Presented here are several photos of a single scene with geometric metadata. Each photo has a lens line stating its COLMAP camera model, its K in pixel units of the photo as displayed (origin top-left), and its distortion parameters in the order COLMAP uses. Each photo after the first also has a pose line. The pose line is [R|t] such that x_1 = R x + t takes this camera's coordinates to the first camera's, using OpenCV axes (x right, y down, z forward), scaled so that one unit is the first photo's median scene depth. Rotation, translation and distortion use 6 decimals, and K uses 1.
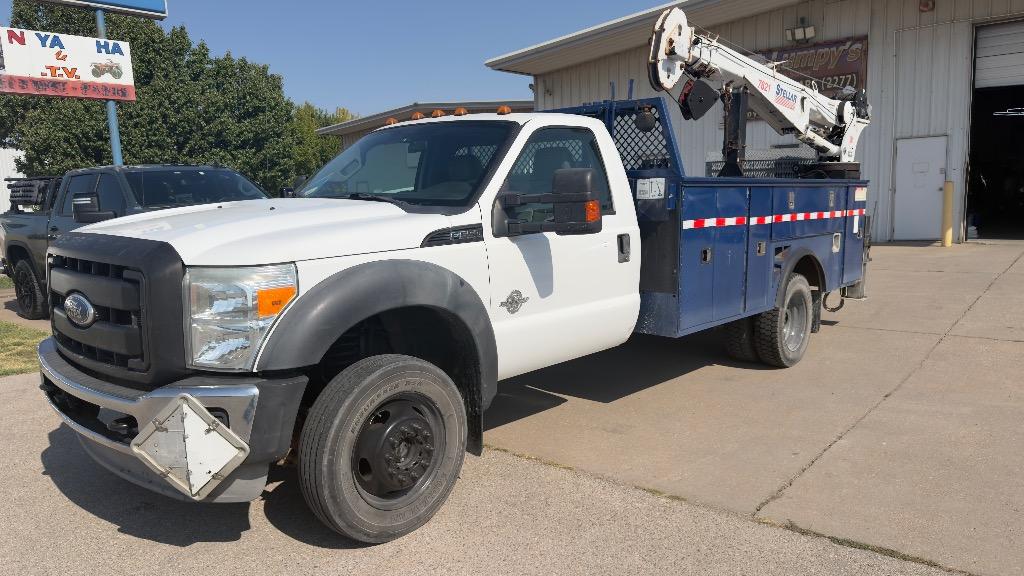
lens RADIAL K [[763.2, 0, 517.1], [0, 763.2, 288.0], [0, 0, 1]] dist [-0.000901, 0.005547]
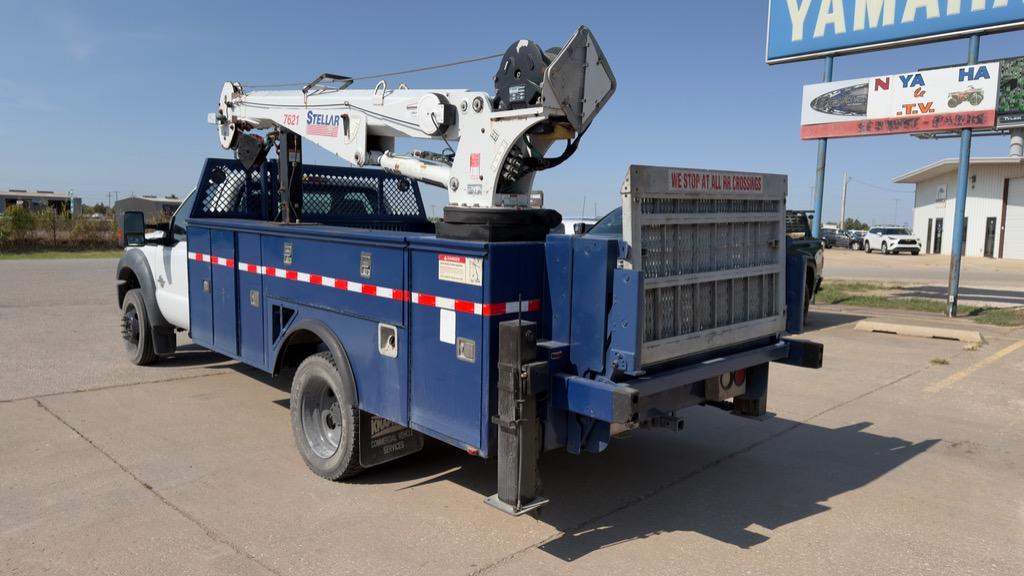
lens RADIAL K [[763.2, 0, 515.2], [0, 763.2, 294.0], [0, 0, 1]] dist [-0.000901, 0.005547]
pose [[-0.069828, 0.121259, -0.990162, 0.492730], [-0.143596, 0.981025, 0.130267, -0.093046], [0.987170, 0.151280, -0.051091, 0.554027]]
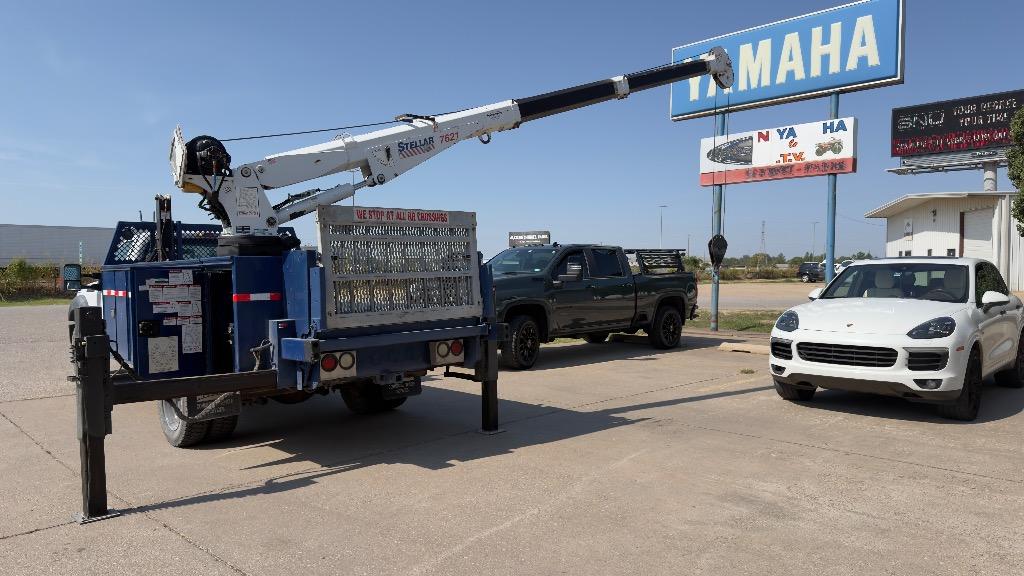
lens RADIAL K [[763.2, 0, 512.9], [0, 763.2, 288.6], [0, 0, 1]] dist [-0.000901, 0.005547]
pose [[-0.099121, 0.062208, -0.993129, 0.625624], [-0.119754, 0.990044, 0.073967, -0.117846], [0.987843, 0.126263, -0.090685, 0.707266]]
